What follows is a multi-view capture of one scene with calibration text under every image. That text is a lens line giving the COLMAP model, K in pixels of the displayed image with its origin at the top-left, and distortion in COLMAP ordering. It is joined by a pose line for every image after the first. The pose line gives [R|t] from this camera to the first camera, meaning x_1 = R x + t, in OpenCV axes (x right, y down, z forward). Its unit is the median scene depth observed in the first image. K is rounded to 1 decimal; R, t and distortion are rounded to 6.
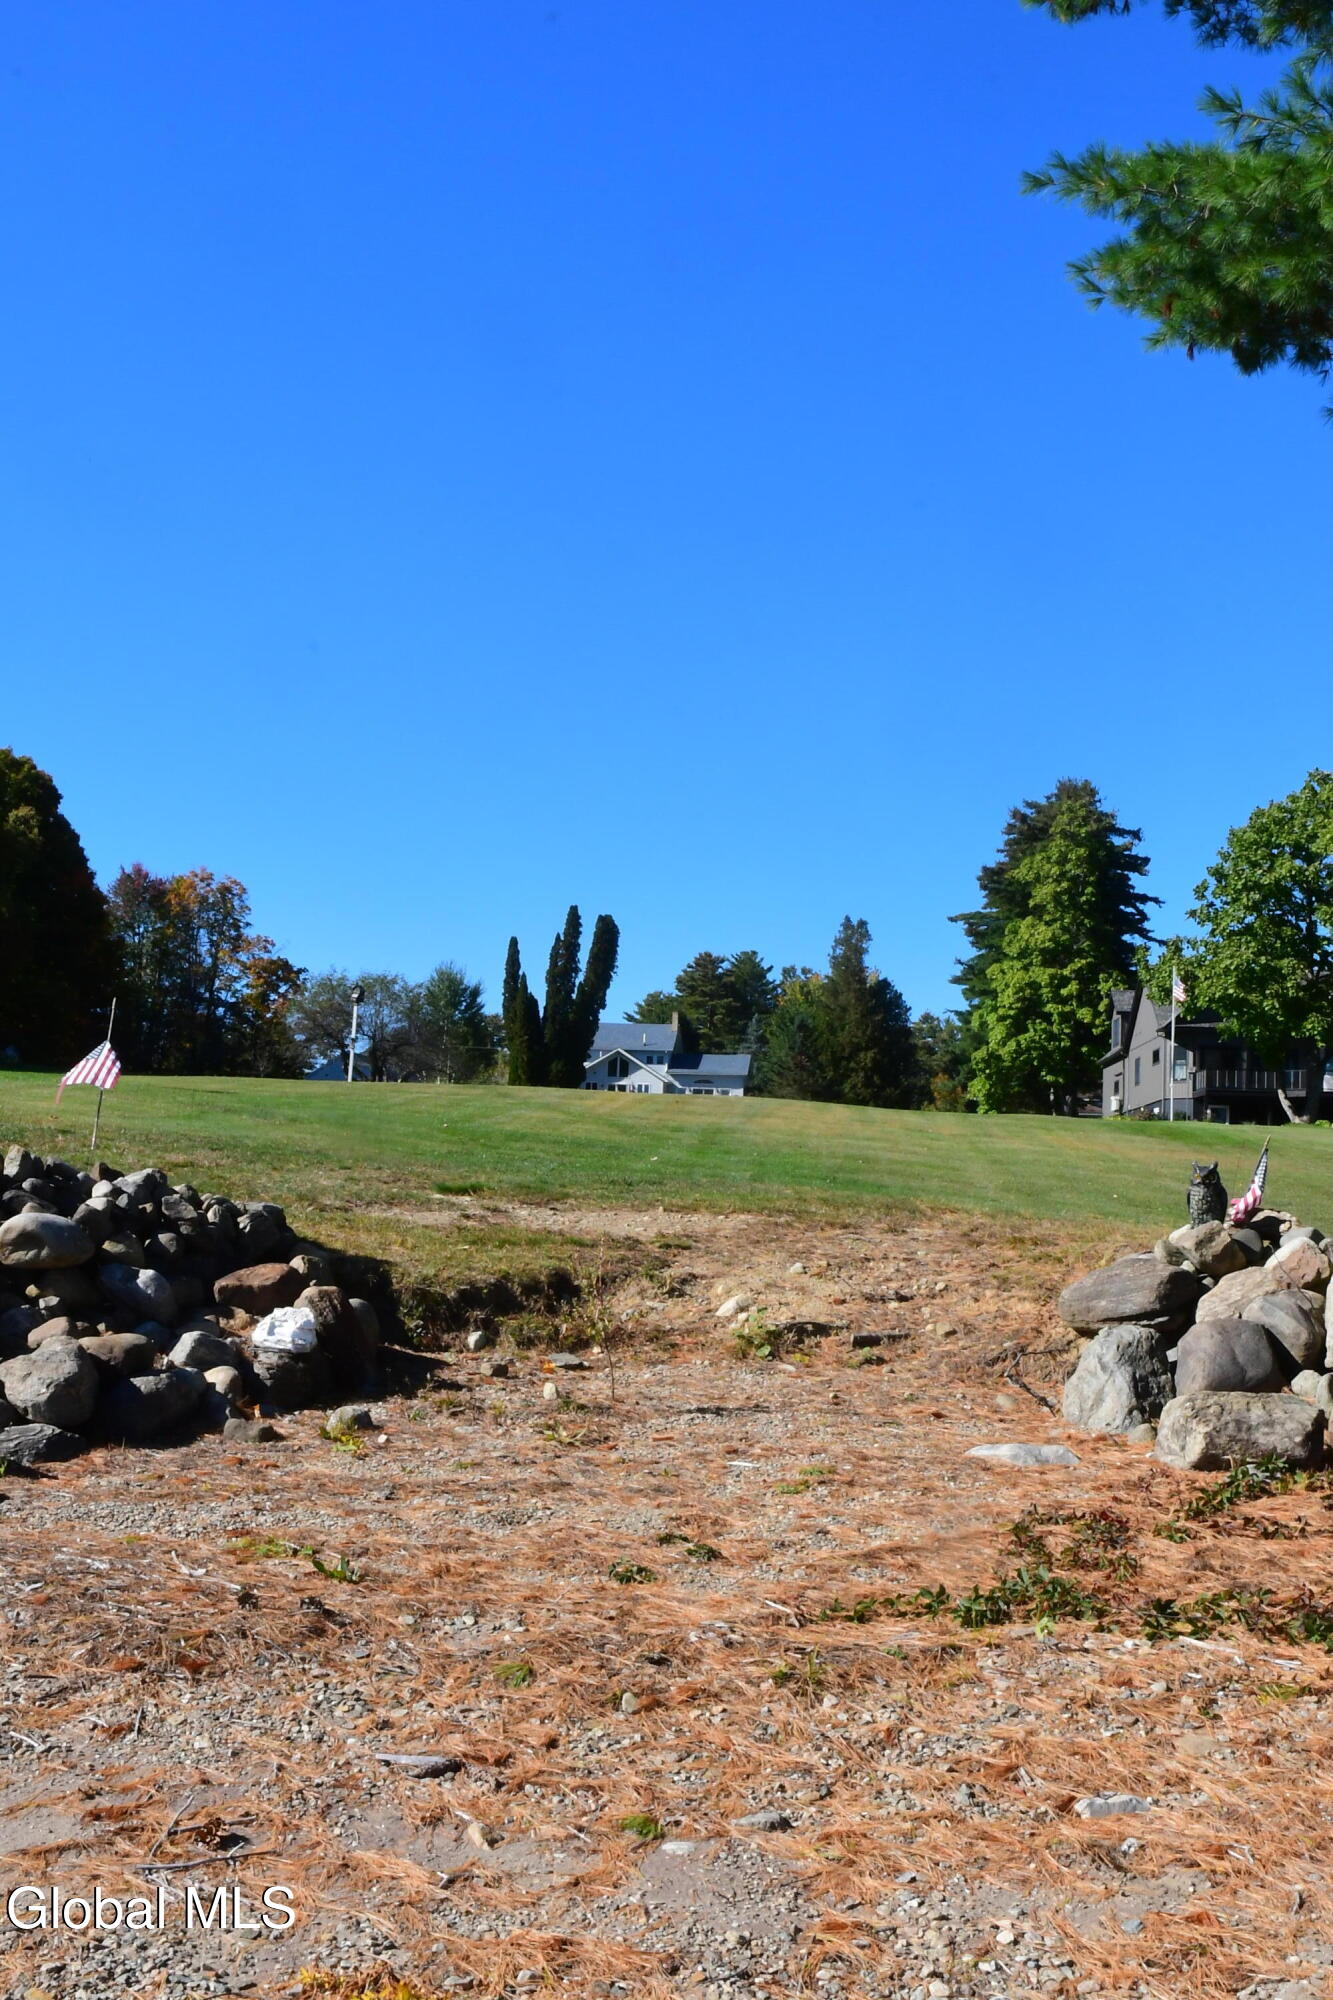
lens RADIAL K [[2047.5, 0, 666.5], [0, 2047.5, 1000.0], [0, 0, 1]] dist [-0.206297, 0.241091]
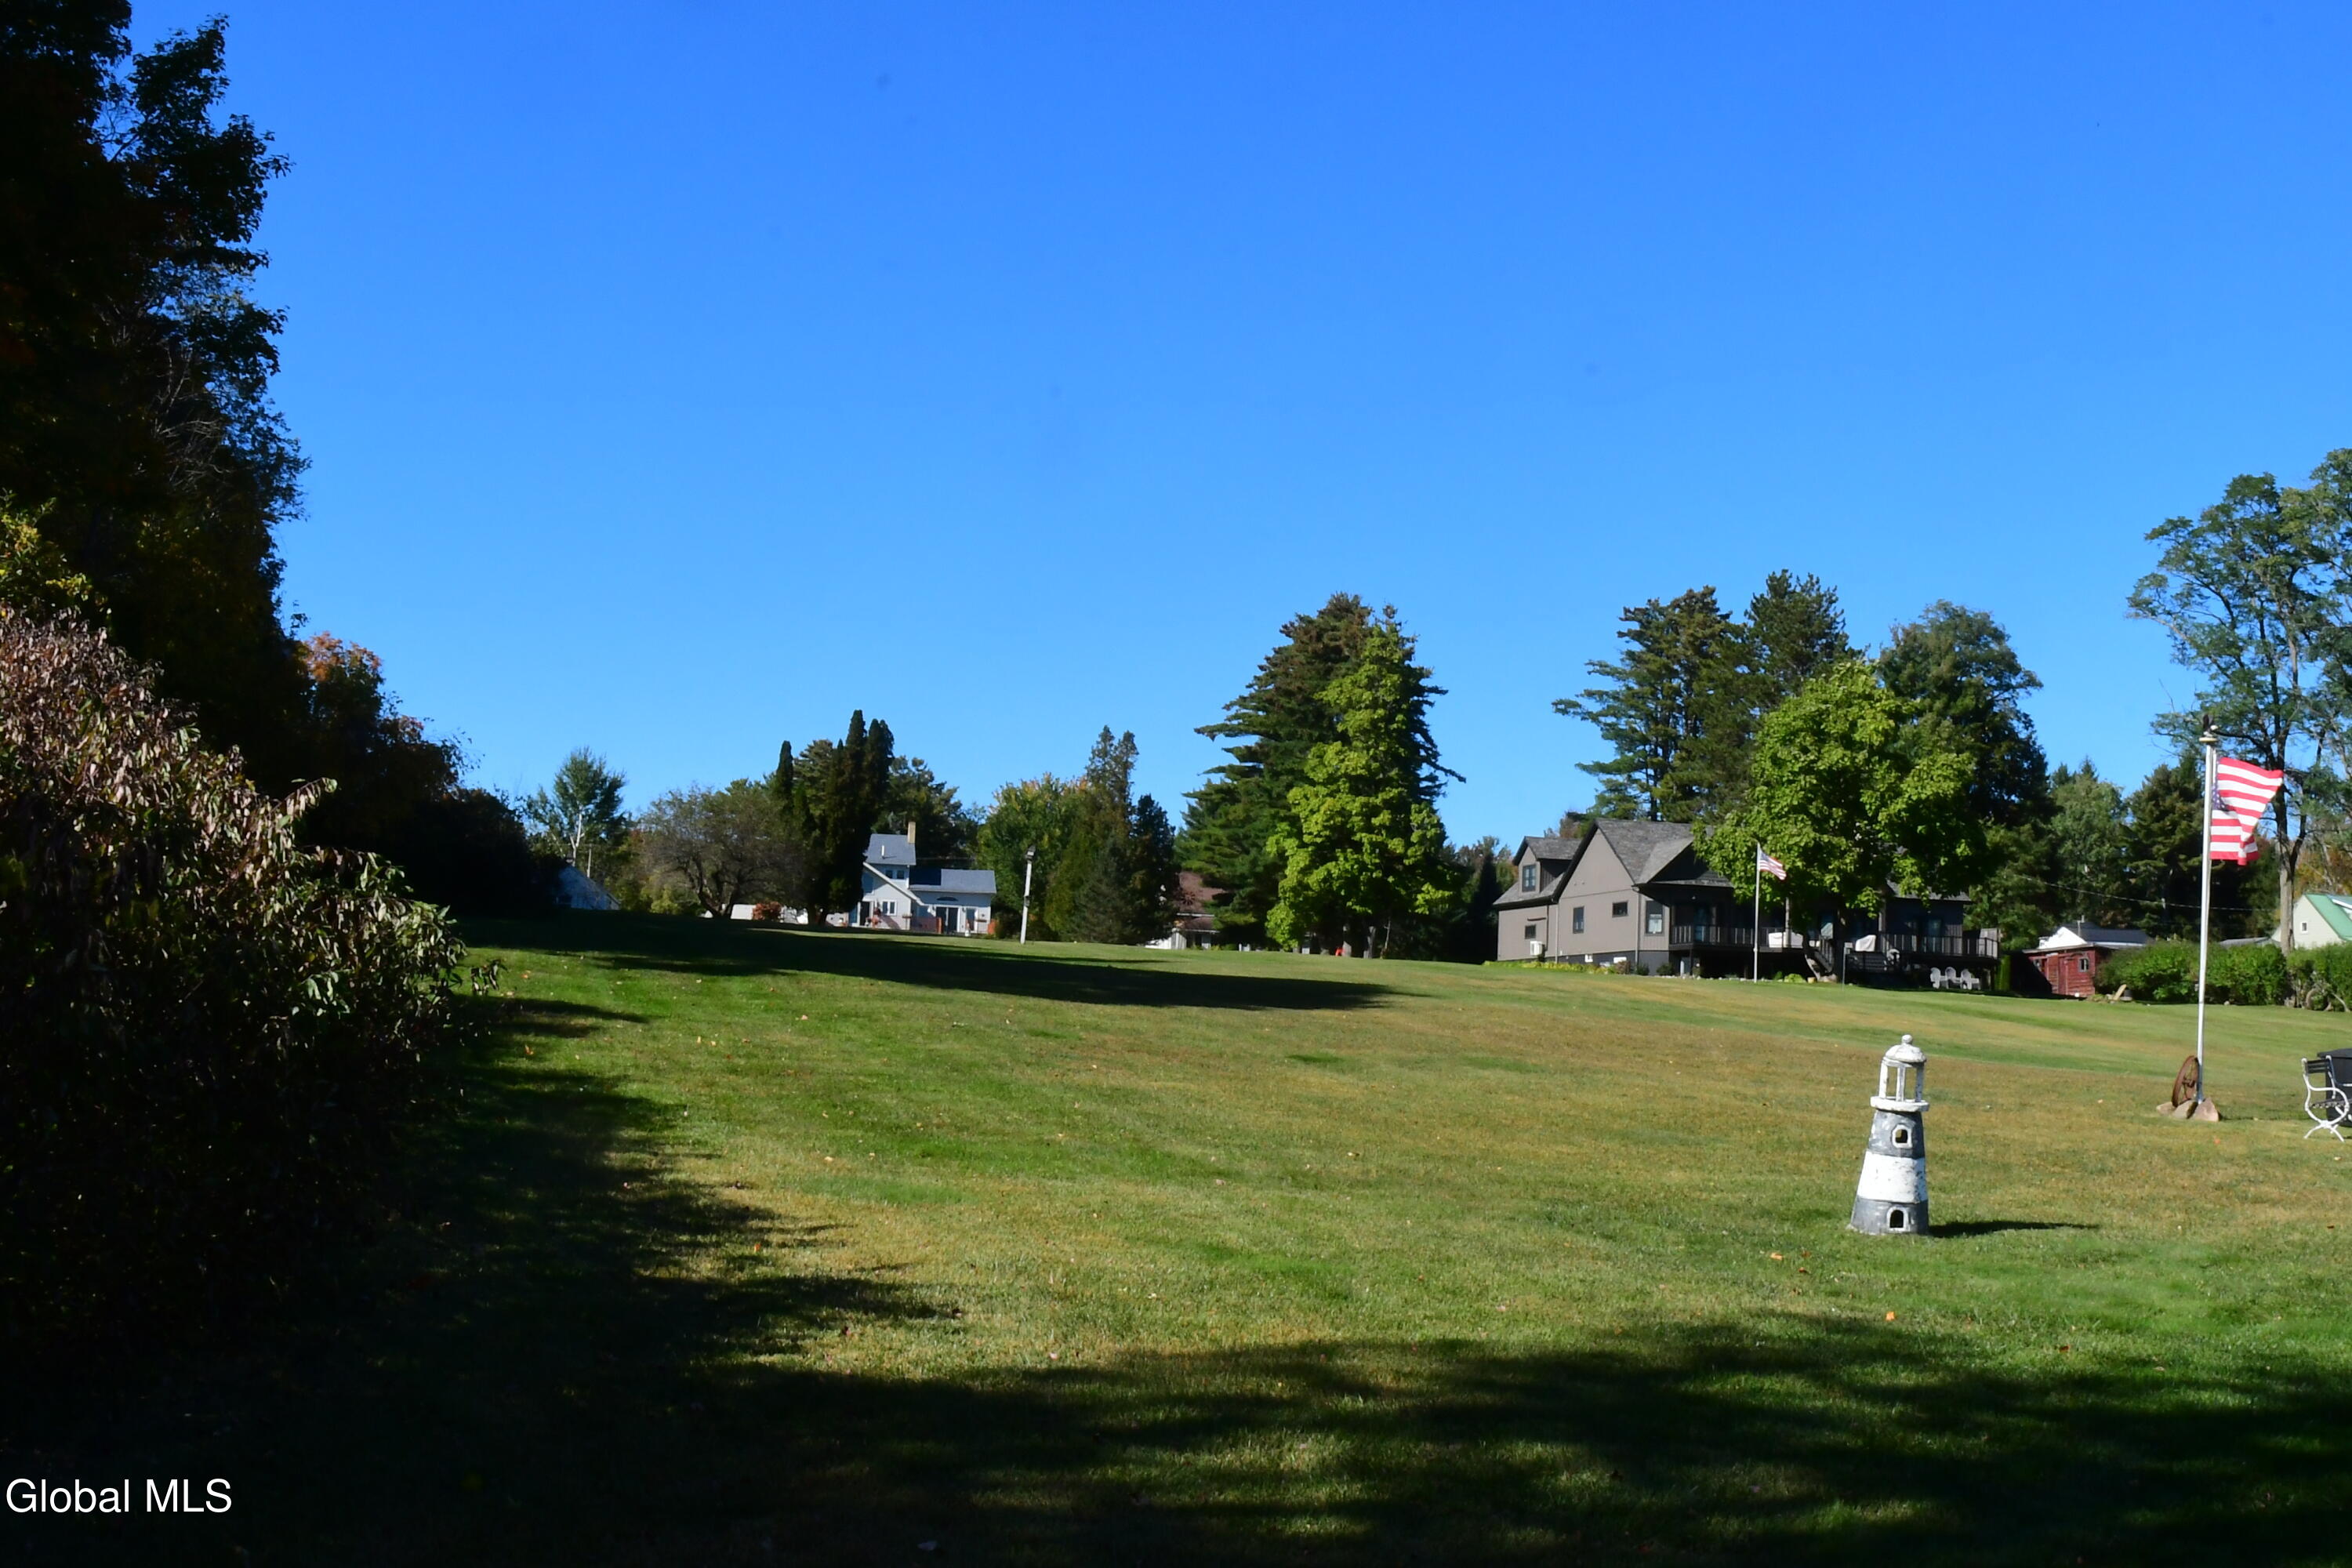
lens RADIAL K [[2407.9, 0, 1176.0], [0, 2407.9, 784.0], [0, 0, 1]] dist [-0.206297, 0.241091]
pose [[0.955935, 0.030978, 0.291940, -0.233260], [-0.033689, 0.999423, 0.004263, -0.023400], [-0.291640, -0.013910, 0.956427, -0.080176]]
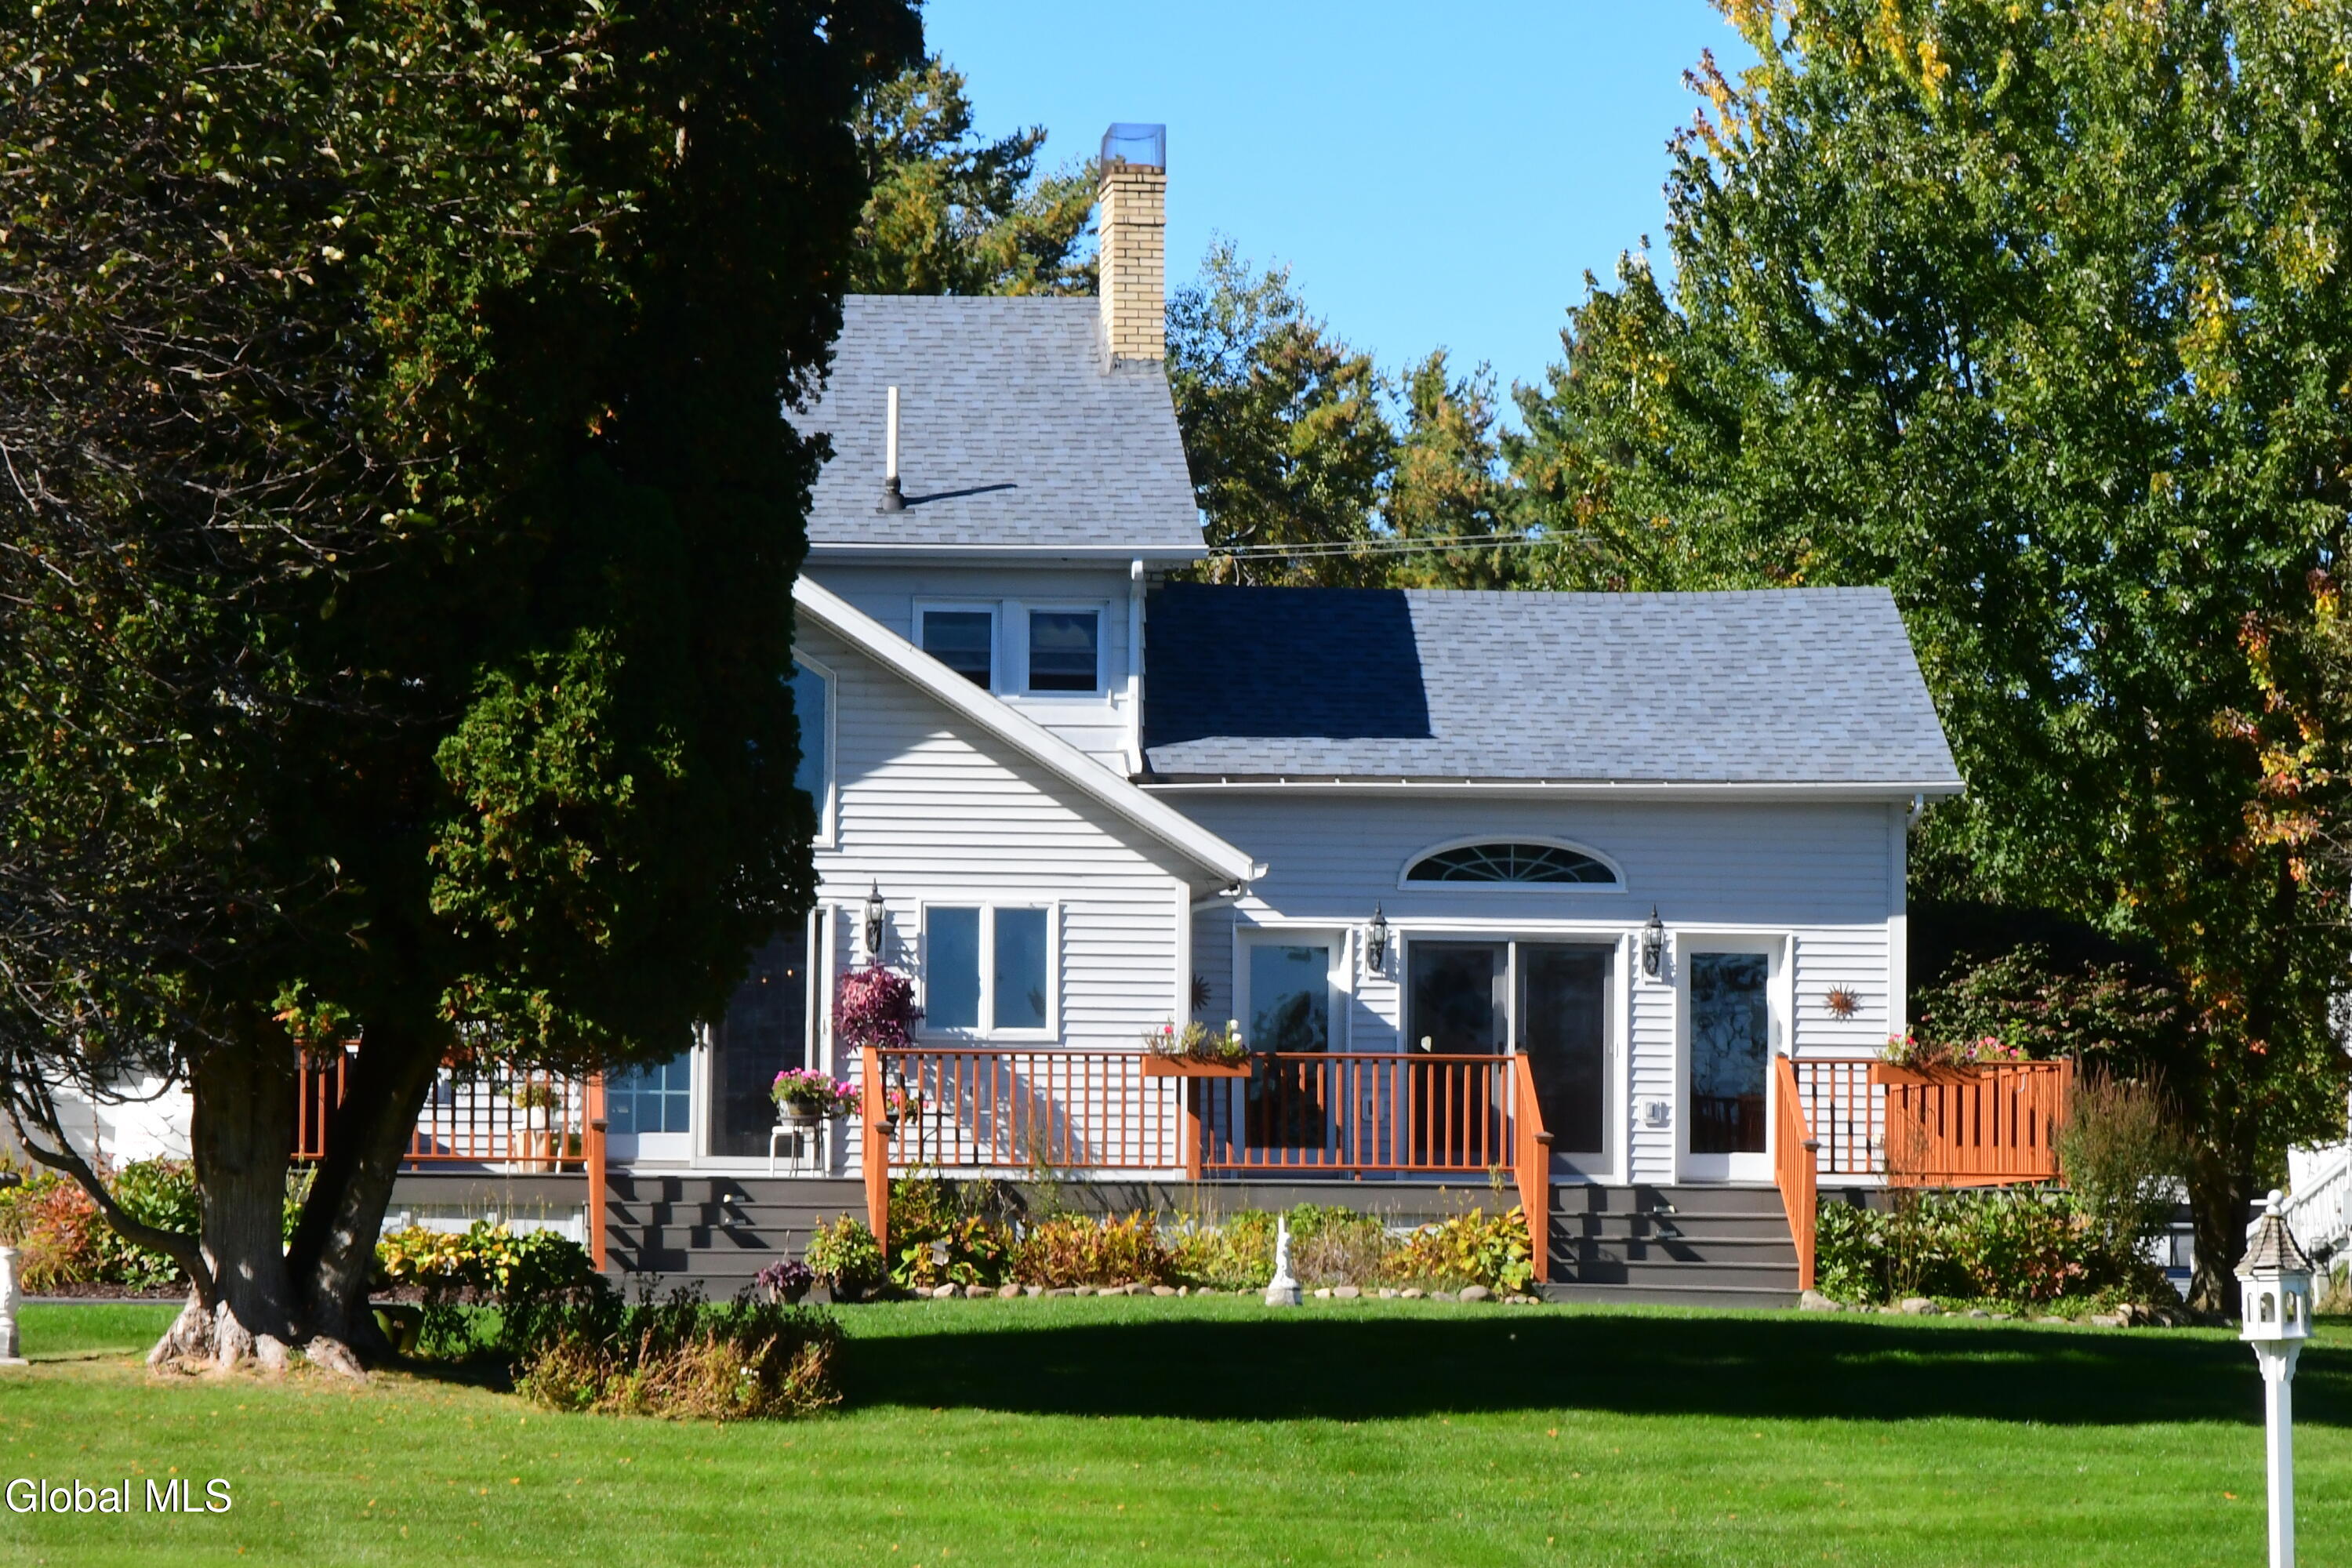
lens RADIAL K [[8892.6, 0, 1077.2], [0, 8892.6, 786.0], [0, 0, 1]] dist [0.511615, 4.271669]
pose [[0.969550, -0.014520, 0.244464, -0.124470], [0.003346, 0.998933, 0.046059, 0.018645], [-0.244872, -0.043838, 0.968564, 0.677253]]
